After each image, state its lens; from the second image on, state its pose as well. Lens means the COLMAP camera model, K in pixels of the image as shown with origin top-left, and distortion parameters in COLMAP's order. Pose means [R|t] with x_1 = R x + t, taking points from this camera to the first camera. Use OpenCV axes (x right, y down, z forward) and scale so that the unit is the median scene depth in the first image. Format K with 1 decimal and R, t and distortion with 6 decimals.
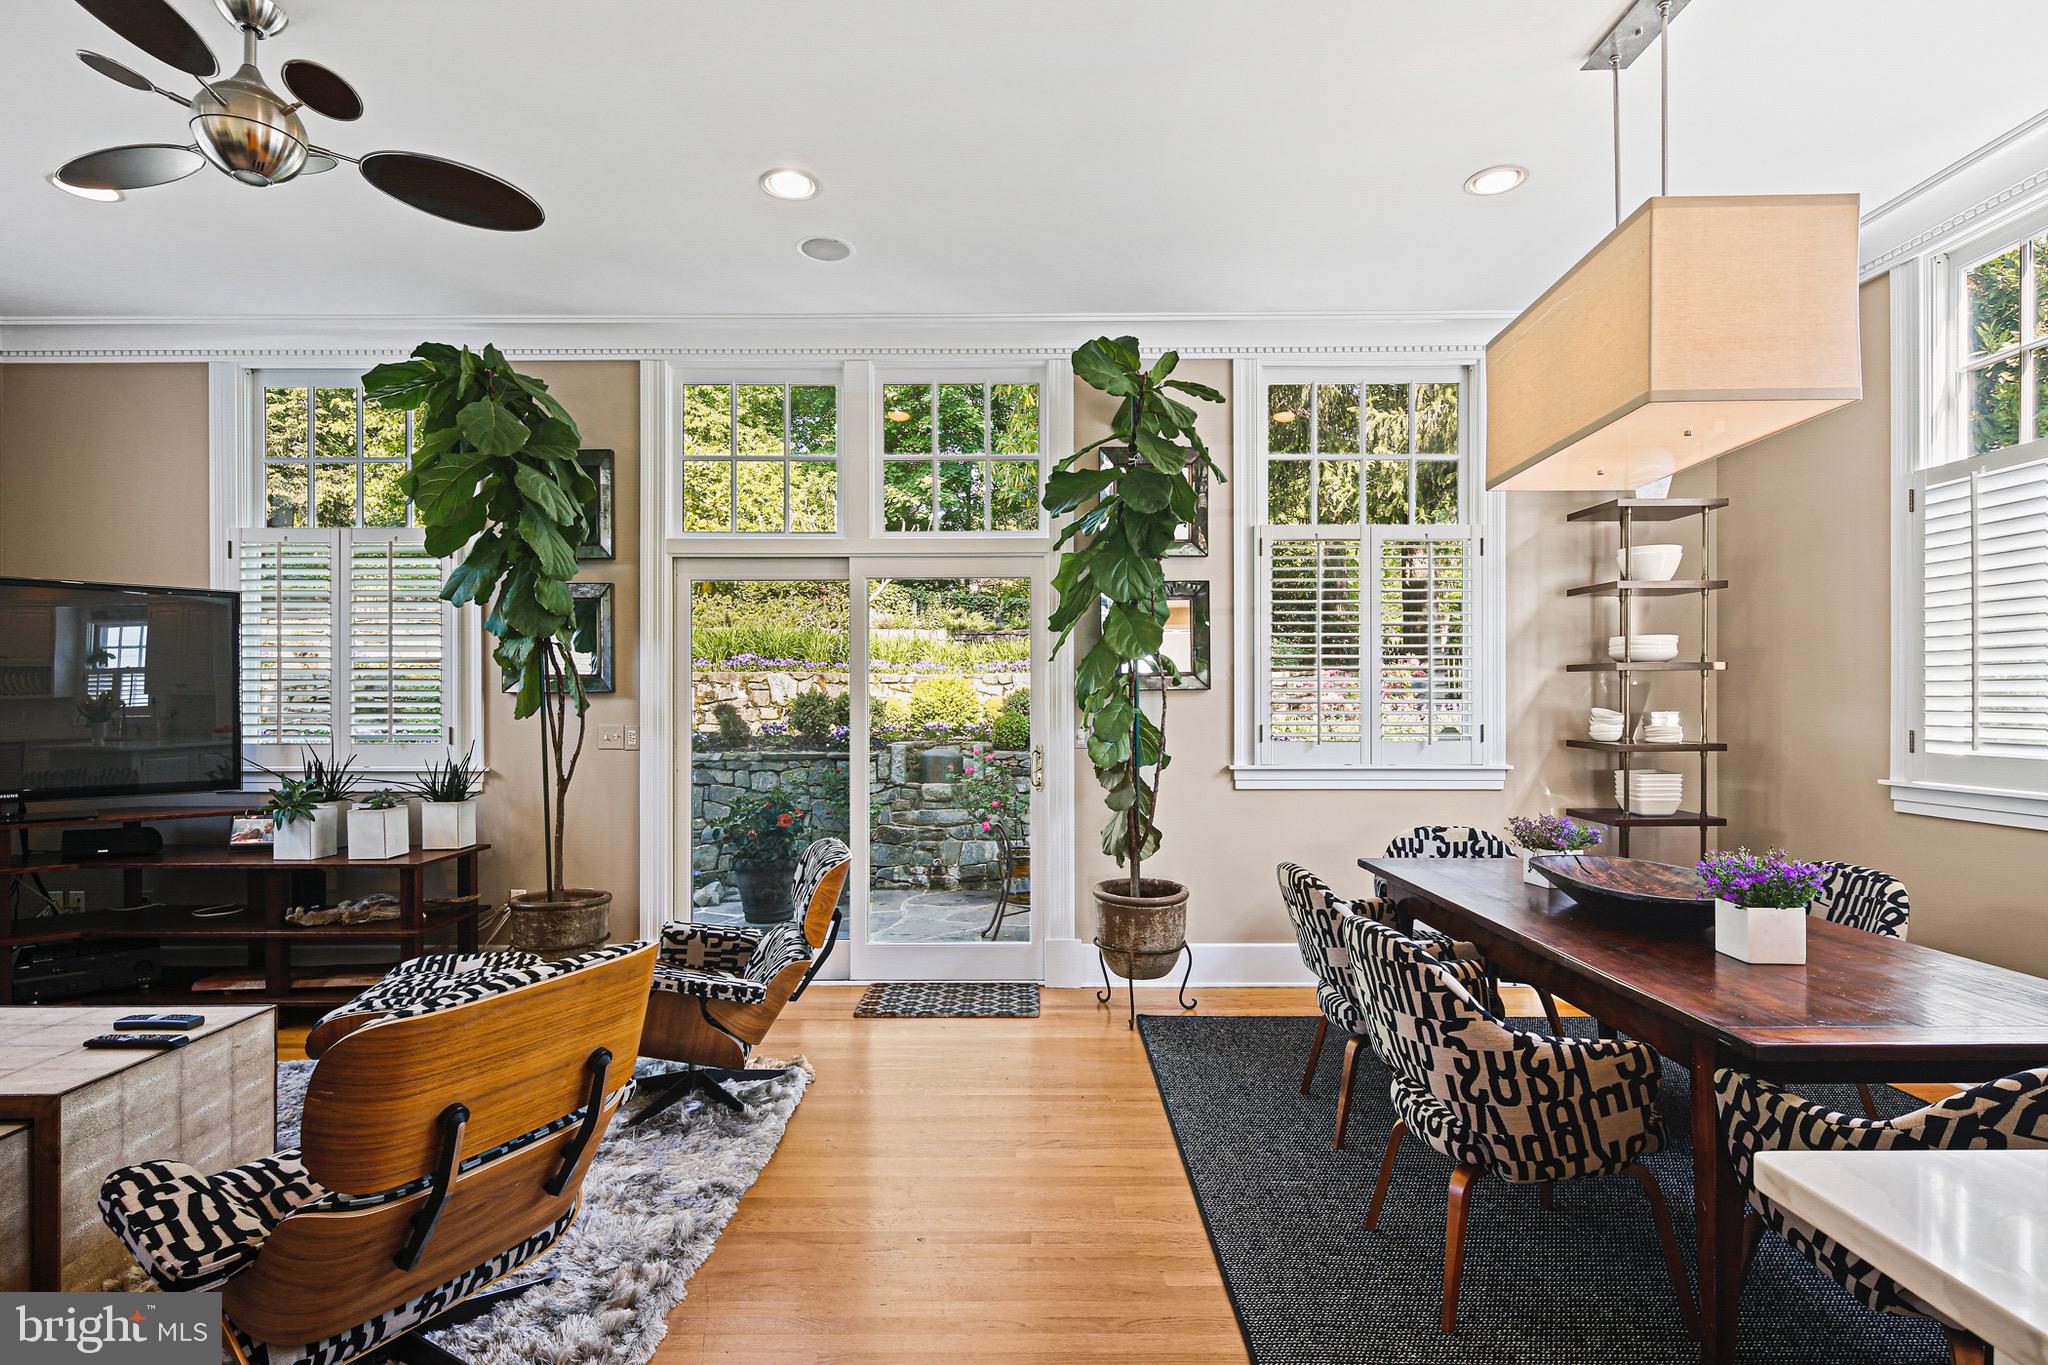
lens RADIAL K [[1026.3, 0, 1018.4], [0, 1026.3, 698.1], [0, 0, 1]] dist [0.001034, -0.002335]
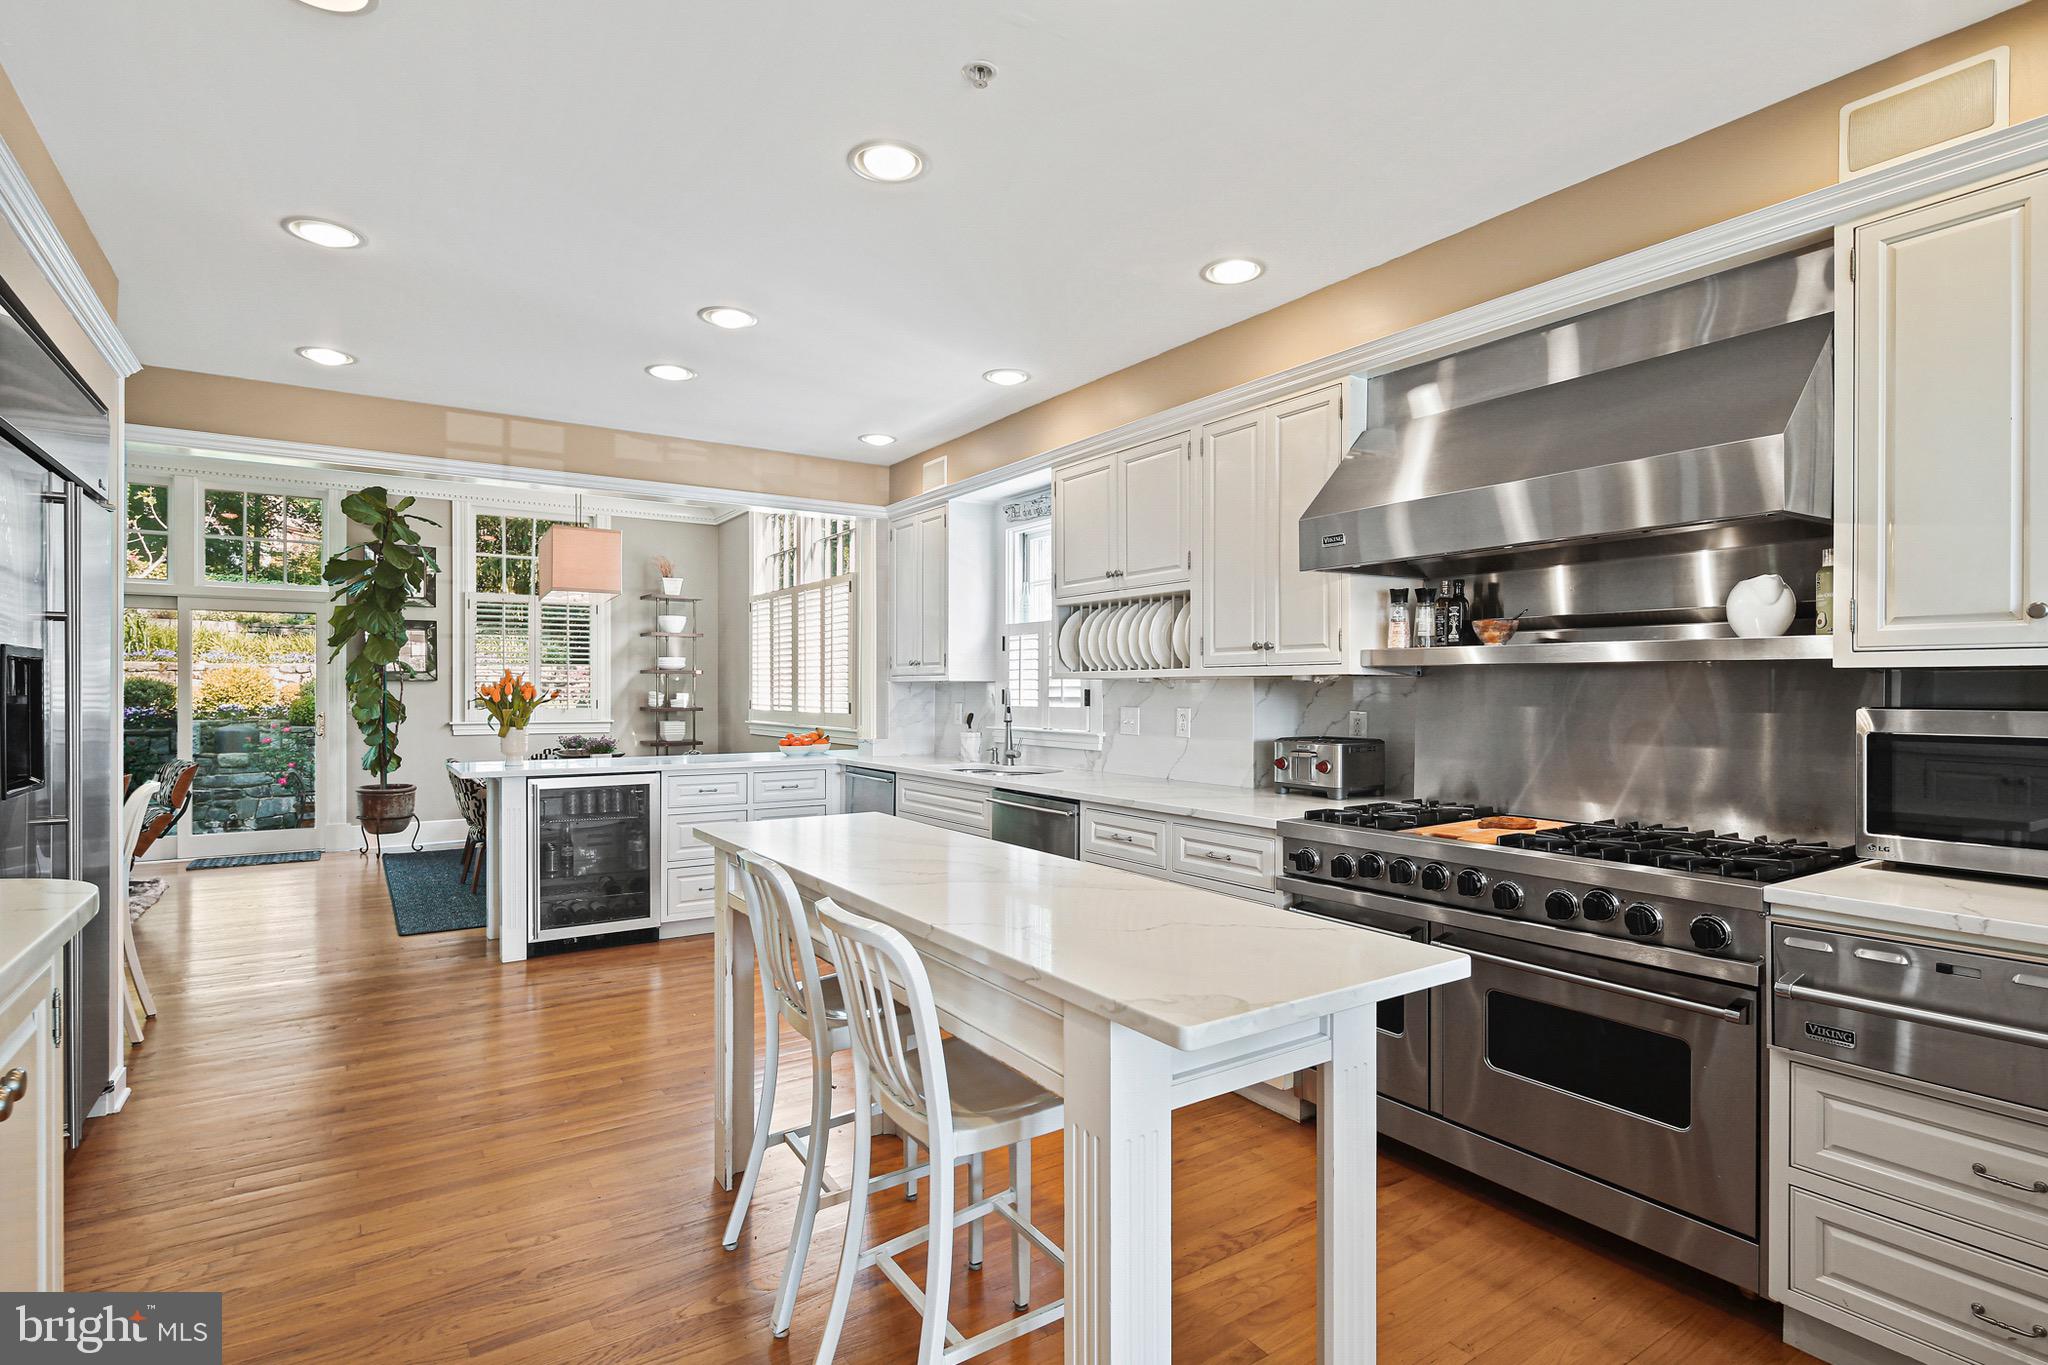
lens RADIAL K [[1026.3, 0, 1045.5], [0, 1026.3, 692.8], [0, 0, 1]] dist [0.001034, -0.002335]
pose [[0.820543, 0.002911, 0.571578, 0.033251], [-0.006124, 0.999974, 0.003699, -0.000080], [-0.571552, -0.006536, 0.820540, -1.131916]]
